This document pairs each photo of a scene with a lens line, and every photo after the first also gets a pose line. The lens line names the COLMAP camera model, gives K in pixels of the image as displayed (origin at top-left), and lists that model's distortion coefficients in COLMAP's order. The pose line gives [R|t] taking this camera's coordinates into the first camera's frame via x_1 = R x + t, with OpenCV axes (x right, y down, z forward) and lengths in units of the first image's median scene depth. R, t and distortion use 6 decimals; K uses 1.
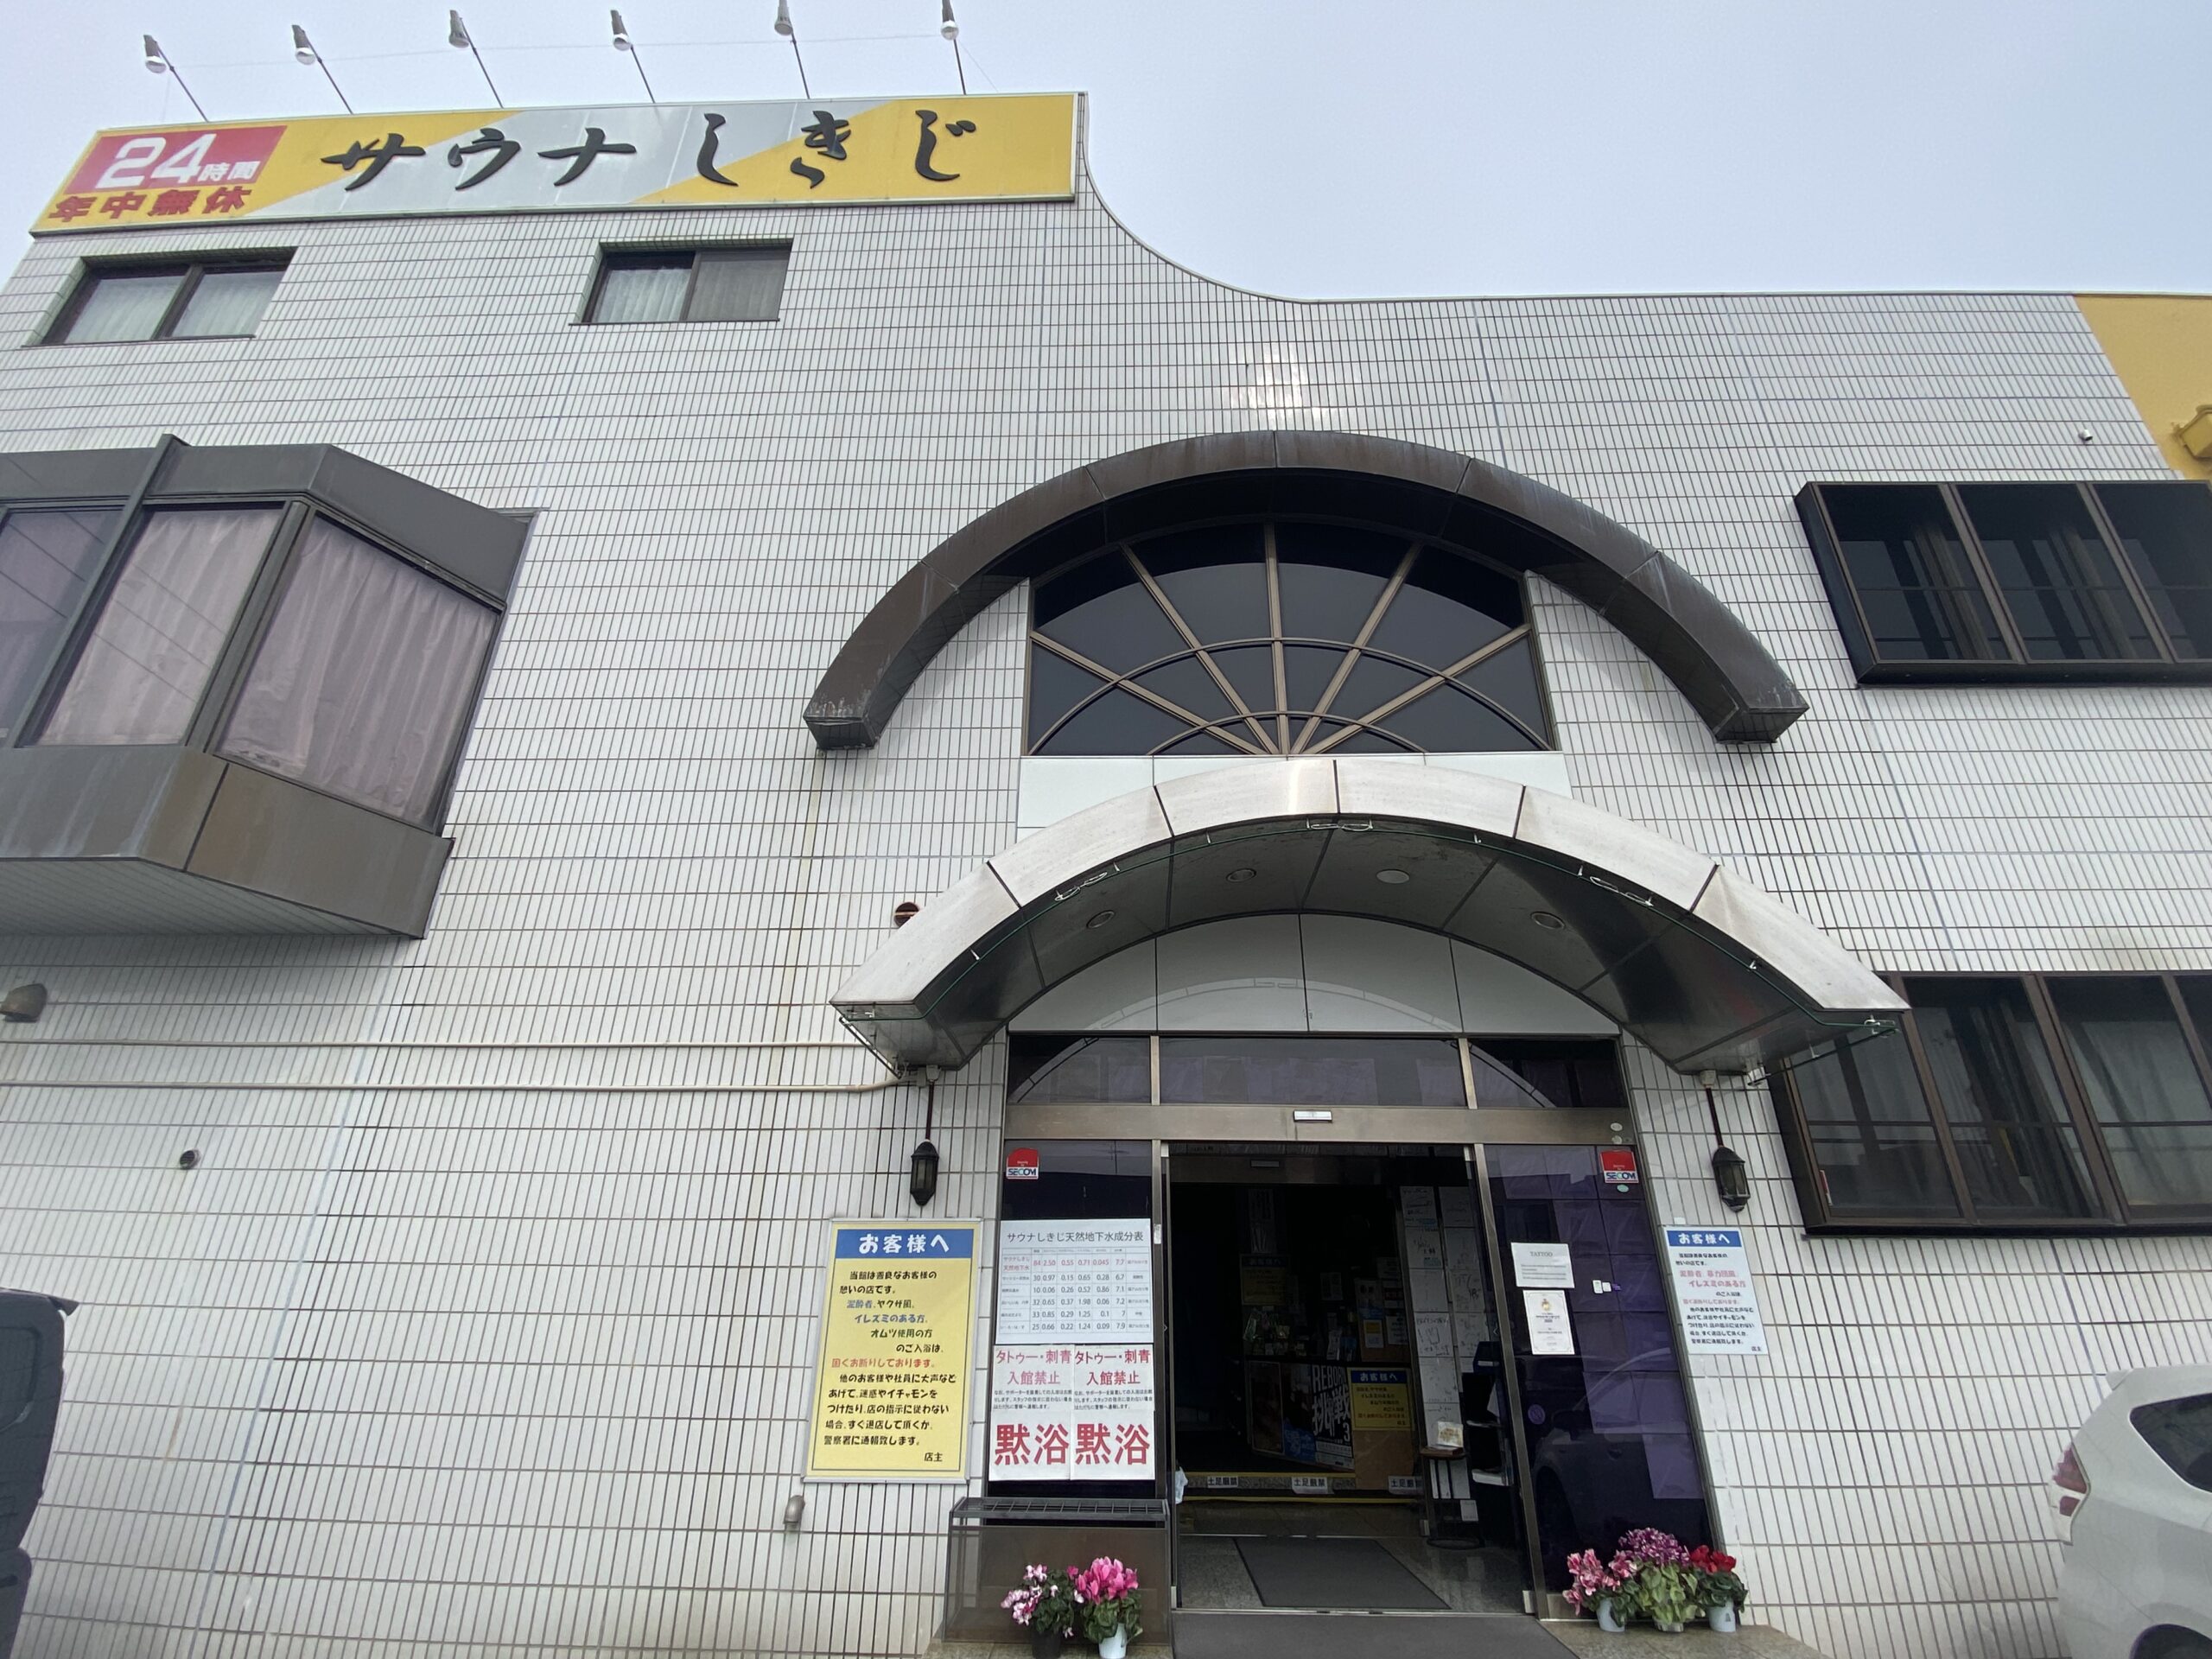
lens RADIAL K [[1047.1, 0, 1123.5], [0, 1047.1, 828.8], [0, 0, 1]] dist [0.005910, -0.013589]
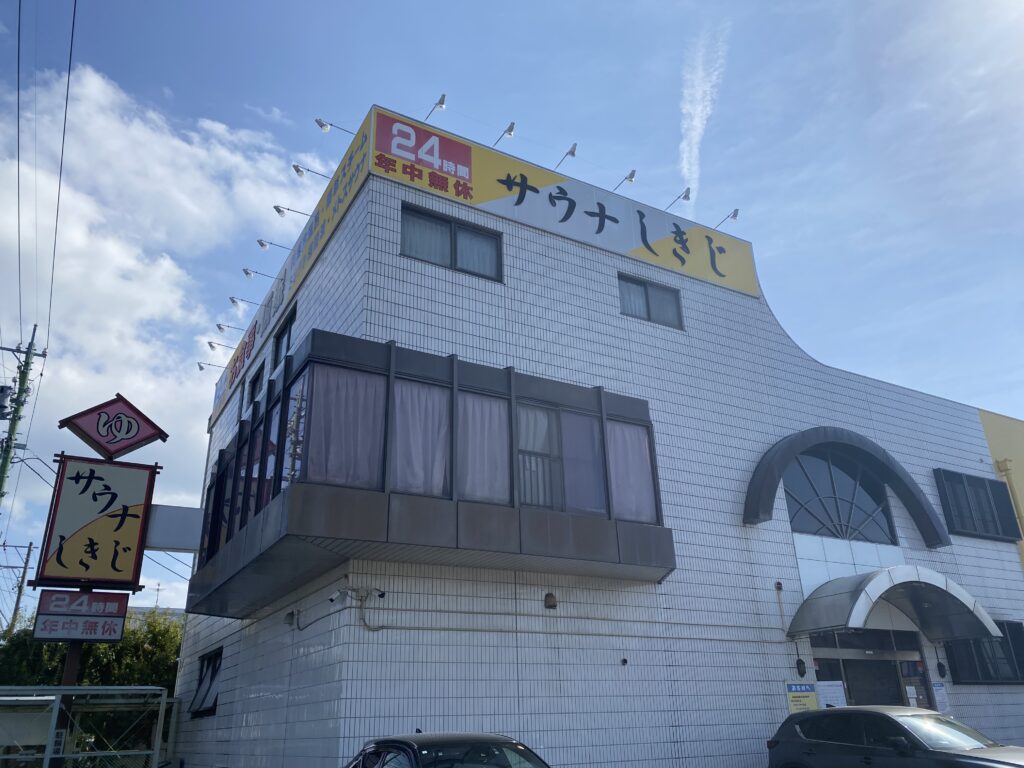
lens RADIAL K [[788.9, 0, 505.1], [0, 788.9, 386.6], [0, 0, 1]] dist [0.026517, -0.053295]
pose [[0.853946, 0.180415, 0.488084, -2.063372], [-0.191560, 0.981095, -0.027500, -0.268433], [-0.483818, -0.070014, 0.872363, -0.616243]]
